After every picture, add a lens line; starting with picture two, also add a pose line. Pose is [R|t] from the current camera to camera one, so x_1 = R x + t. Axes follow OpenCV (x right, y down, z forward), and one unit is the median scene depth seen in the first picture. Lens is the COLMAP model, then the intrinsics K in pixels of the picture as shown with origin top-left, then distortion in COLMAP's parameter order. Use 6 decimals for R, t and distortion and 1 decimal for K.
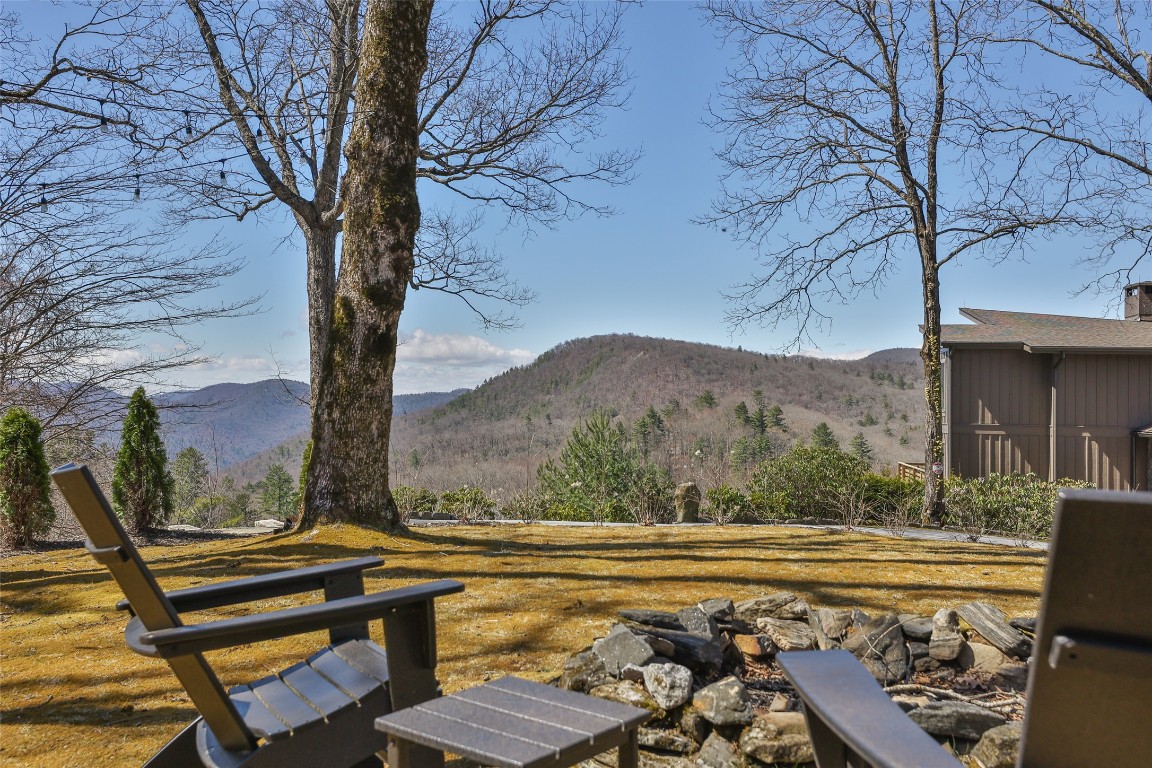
lens RADIAL K [[1171.9, 0, 576.0], [0, 1171.9, 384.0], [0, 0, 1]] dist [0.099903, 0.027523]
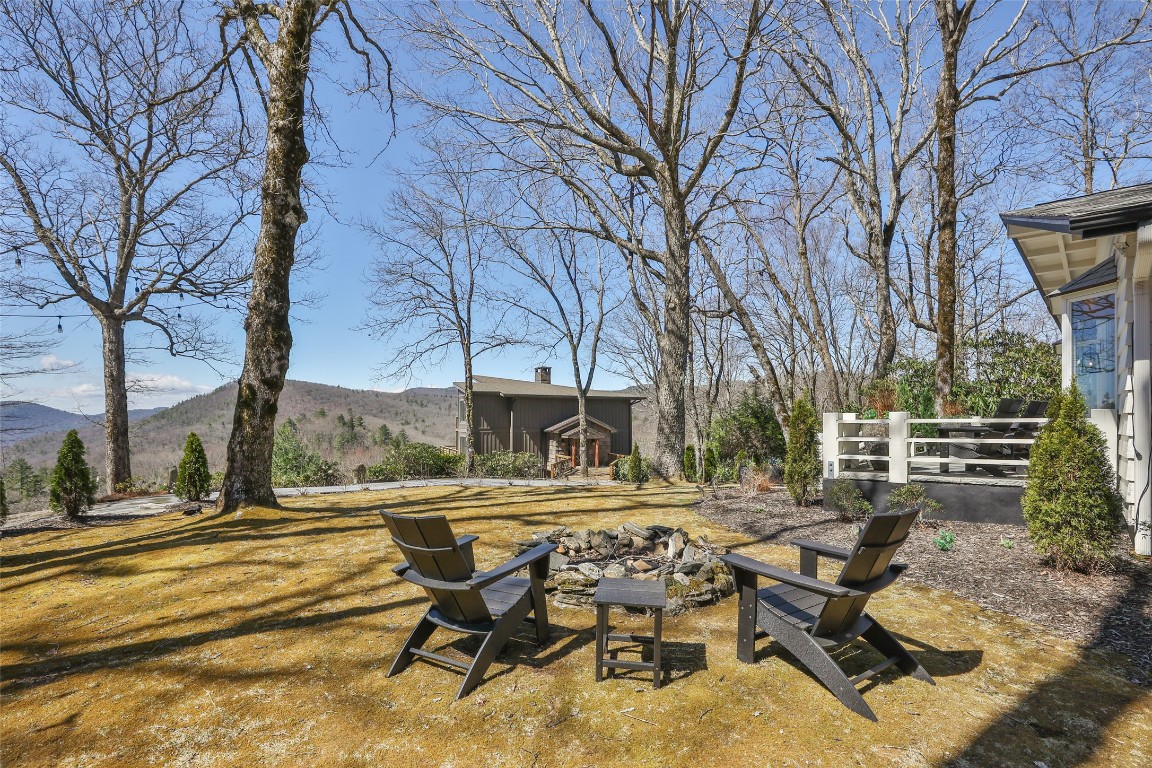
lens RADIAL K [[567.3, 0, 579.2], [0, 567.3, 410.8], [0, 0, 1]] dist [-0.013388, 0.000020]
pose [[0.856579, -0.004934, 0.515992, -0.056655], [-0.000793, 0.999941, 0.010878, -0.011211], [-0.516015, -0.009727, 0.856524, -0.007324]]
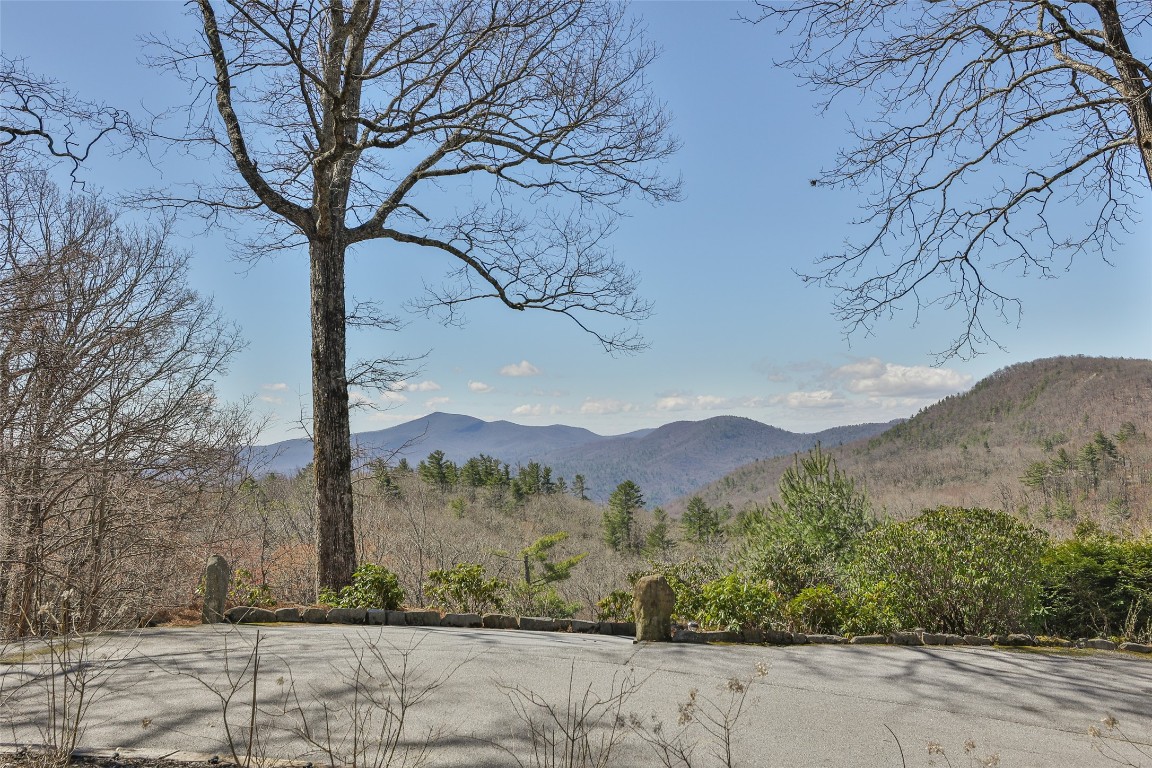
lens RADIAL K [[1088.5, 0, 576.0], [0, 1088.5, 384.0], [0, 0, 1]] dist [0.127212, 0.009940]
pose [[0.925873, -0.049321, -0.374602, 0.197853], [0.037617, 0.998550, -0.038495, 0.003257], [0.375958, 0.021550, 0.926386, 0.318285]]
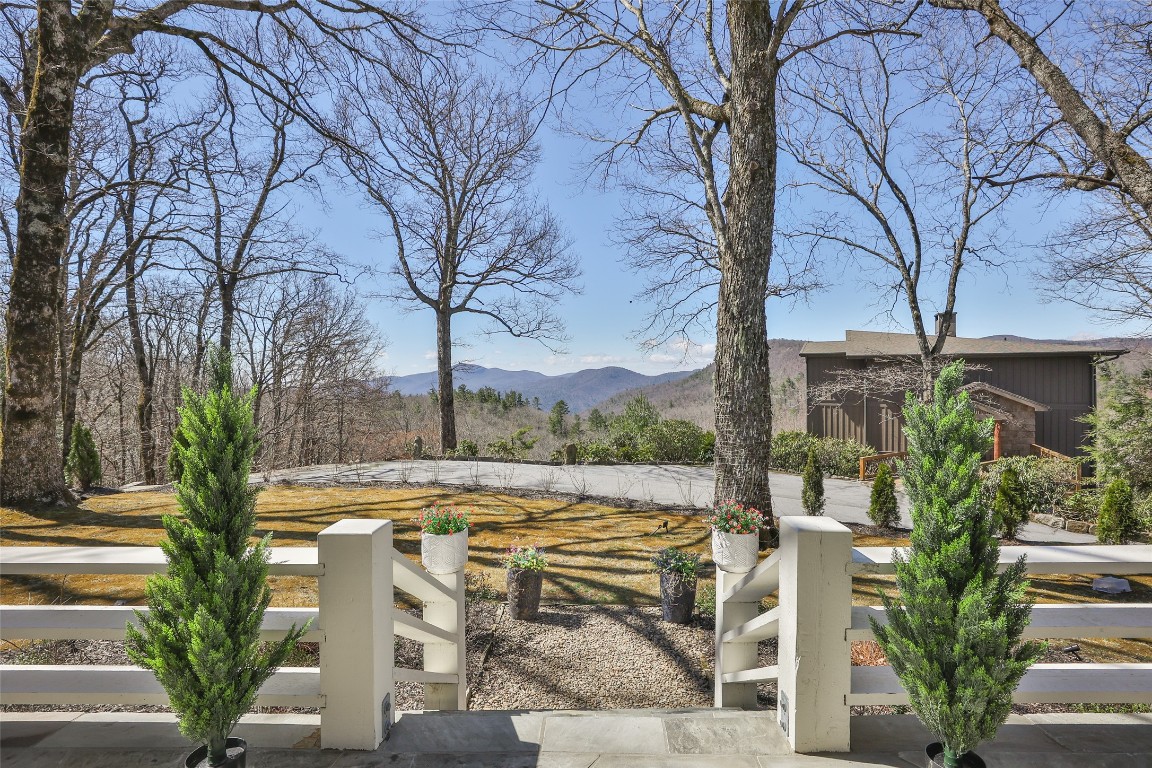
lens RADIAL K [[567.9, 0, 576.0], [0, 567.9, 384.0], [0, 0, 1]] dist [-0.002634, -0.000017]
pose [[0.951201, -0.019956, -0.307927, 0.272665], [0.029038, 0.999267, 0.024939, -0.022368], [0.307204, -0.032663, 0.951083, 0.104000]]
